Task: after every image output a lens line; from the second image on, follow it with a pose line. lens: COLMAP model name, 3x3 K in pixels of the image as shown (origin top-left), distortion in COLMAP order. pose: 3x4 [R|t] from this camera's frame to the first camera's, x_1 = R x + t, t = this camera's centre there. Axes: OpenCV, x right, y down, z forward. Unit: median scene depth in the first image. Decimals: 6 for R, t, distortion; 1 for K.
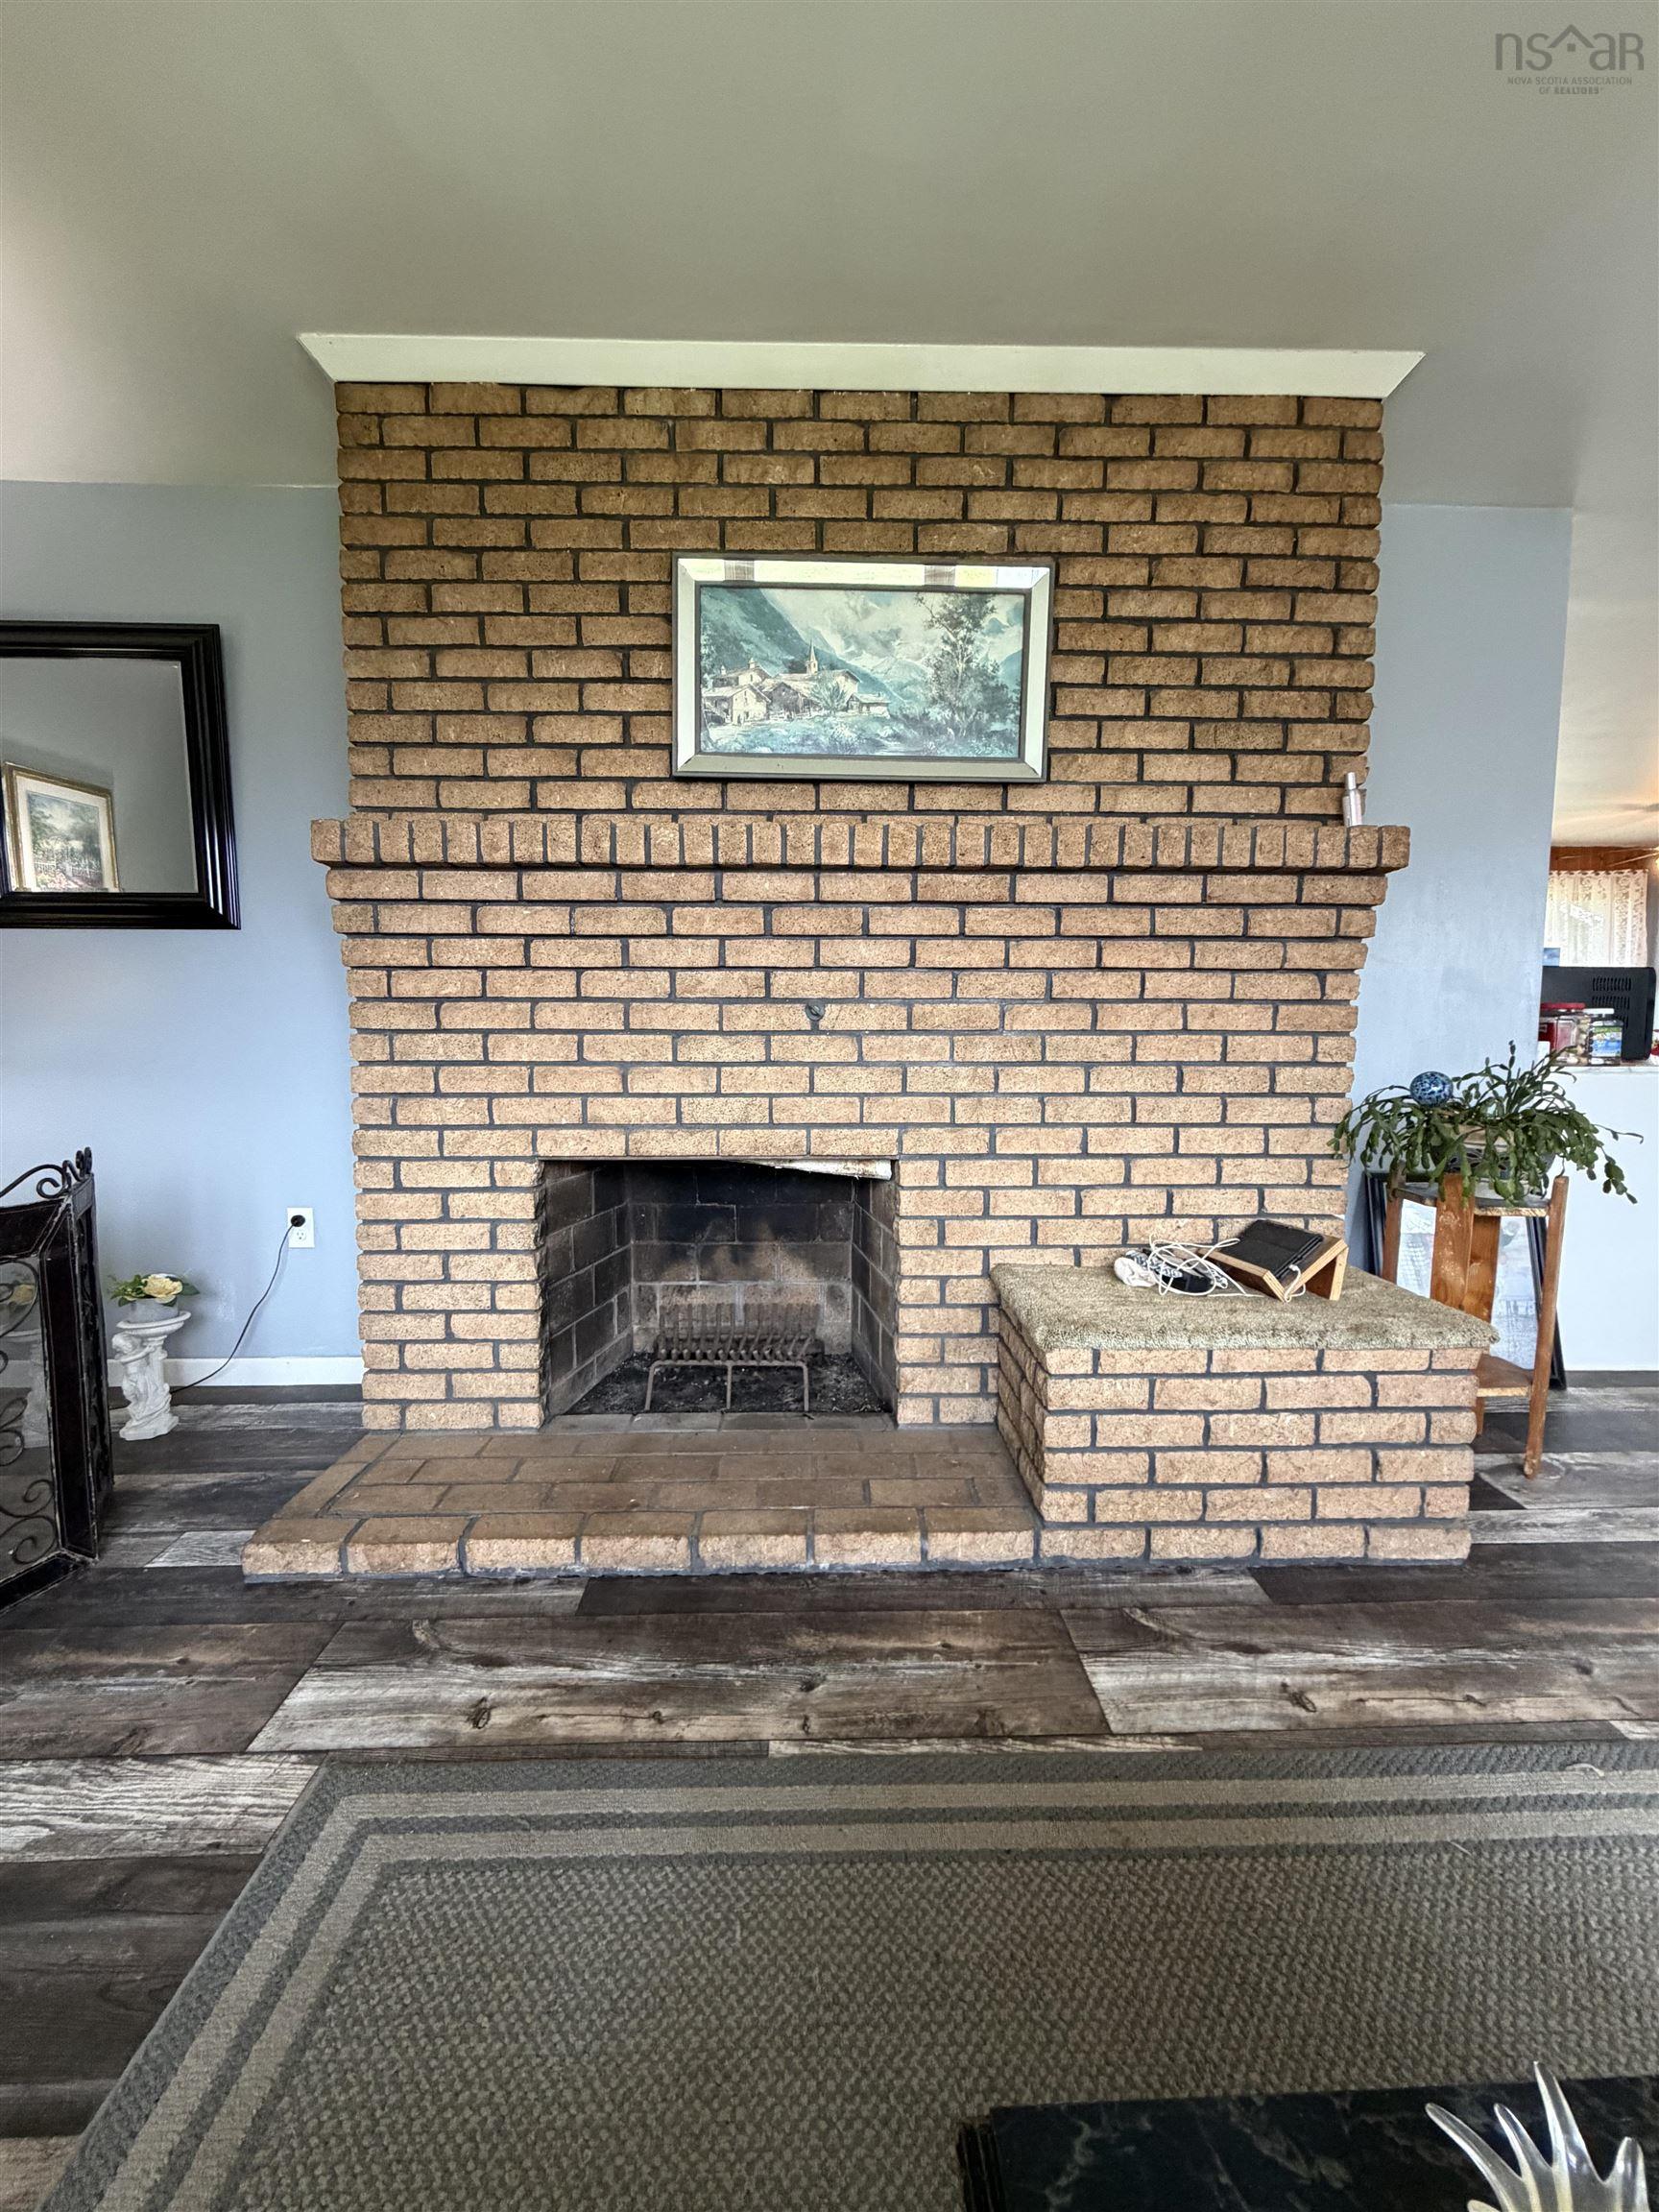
lens RADIAL K [[882.1, 0, 829.9], [0, 882.1, 1099.9], [0, 0, 1]] dist [0.001633, -0.000187]
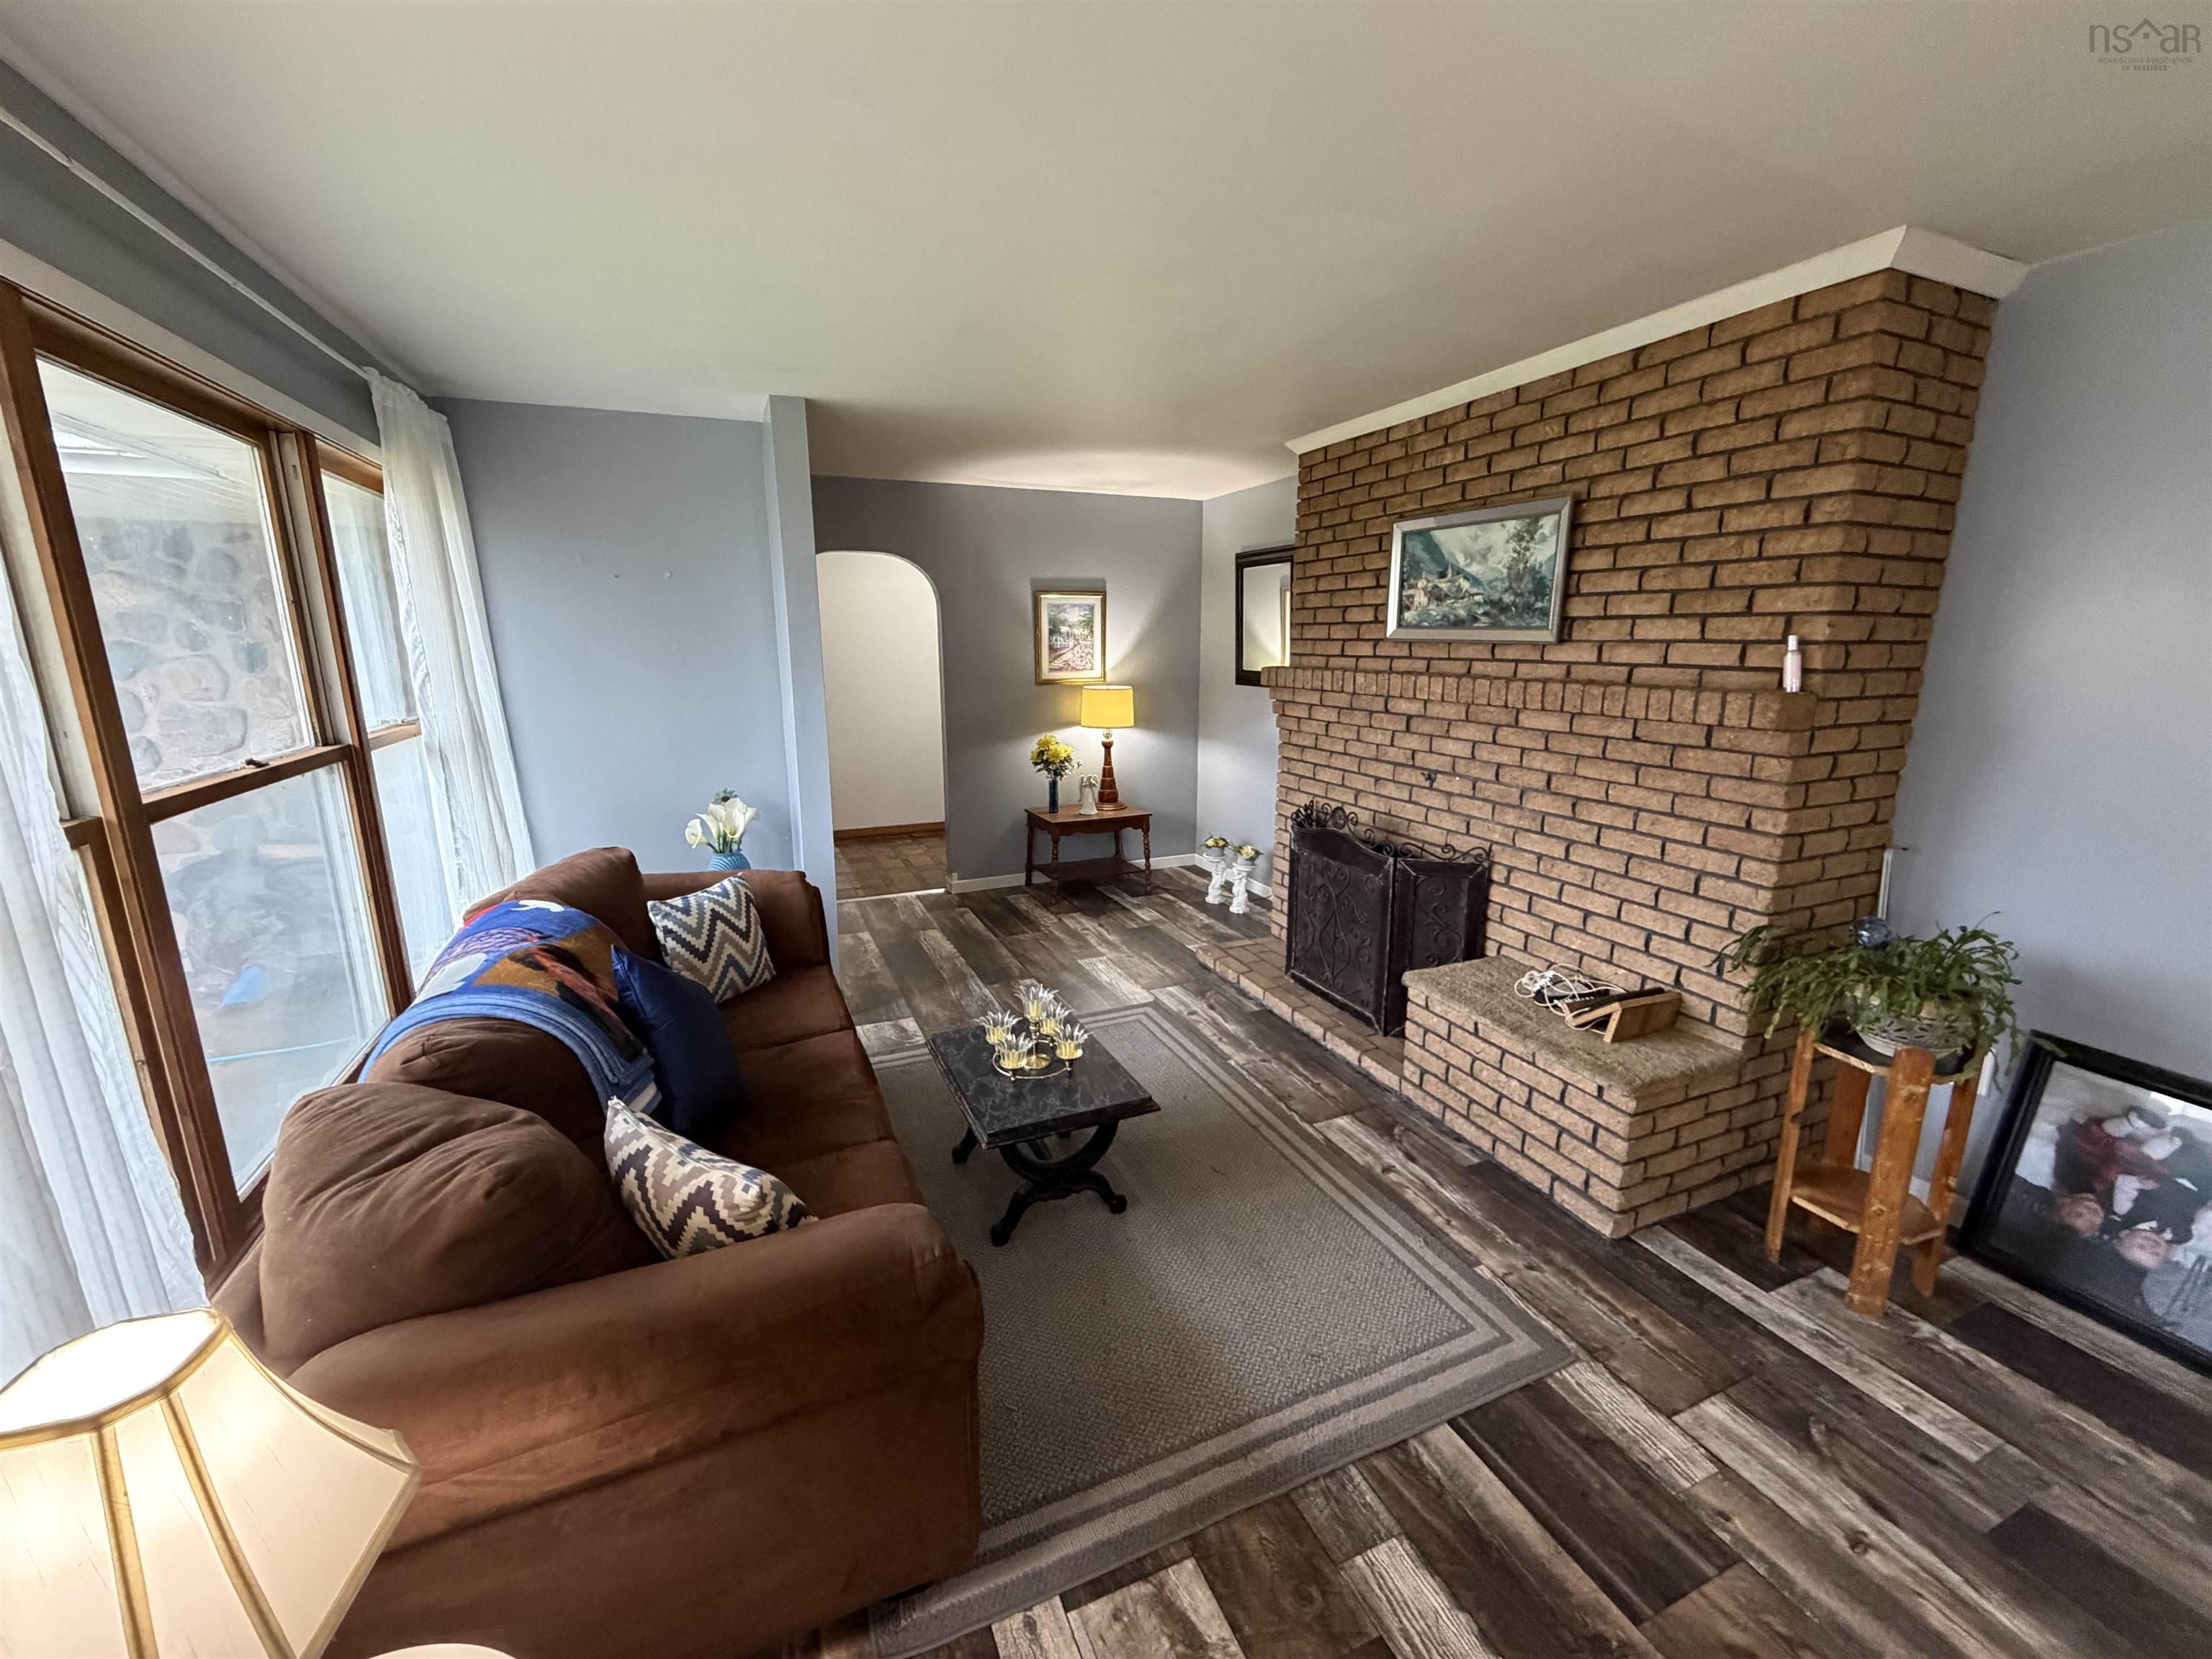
lens RADIAL K [[882.1, 0, 1104.1], [0, 882.1, 830.7], [0, 0, 1]] dist [0.001633, -0.000187]
pose [[0.366101, 0.198364, -0.909187, 1.359529], [-0.071560, 0.980125, 0.185026, -0.276085], [0.927820, -0.002676, 0.373020, -0.234618]]
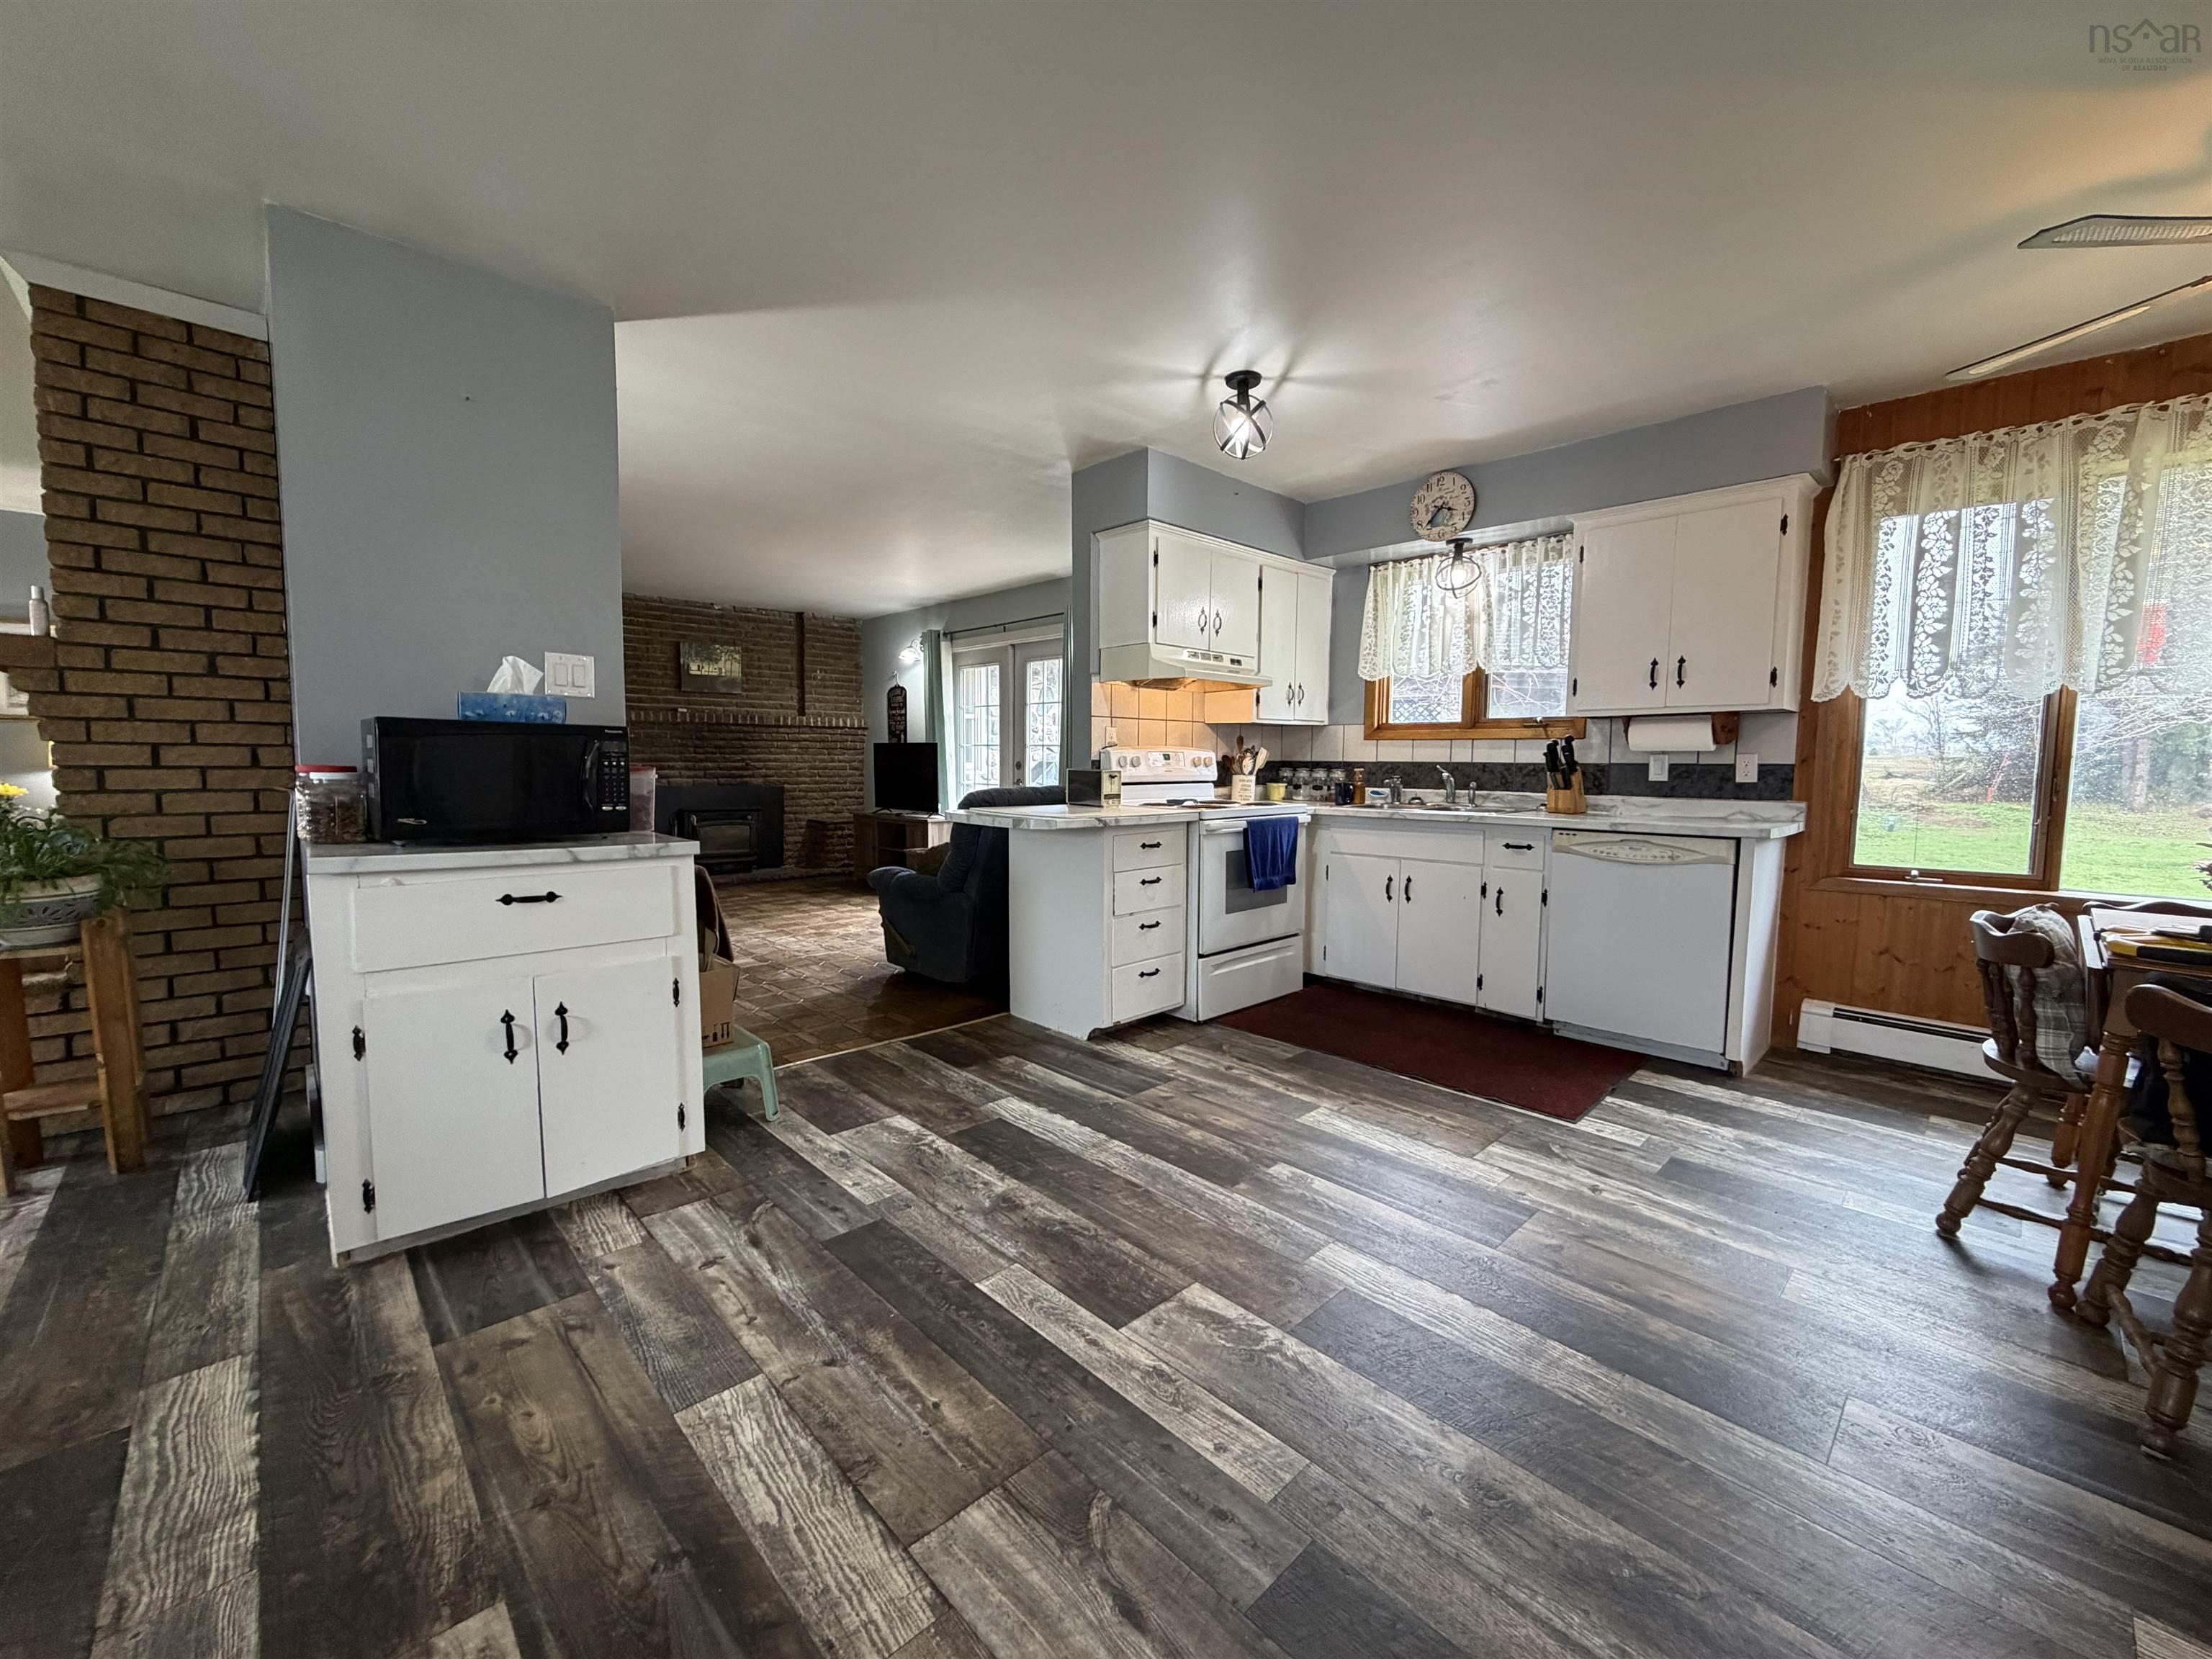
lens RADIAL K [[882.1, 0, 1099.4], [0, 882.1, 824.9], [0, 0, 1]] dist [0.001633, -0.000187]
pose [[0.664907, 0.062028, -0.744346, 1.421283], [-0.069149, 0.997378, 0.021345, -0.009457], [0.743718, 0.037278, 0.667453, -0.622692]]
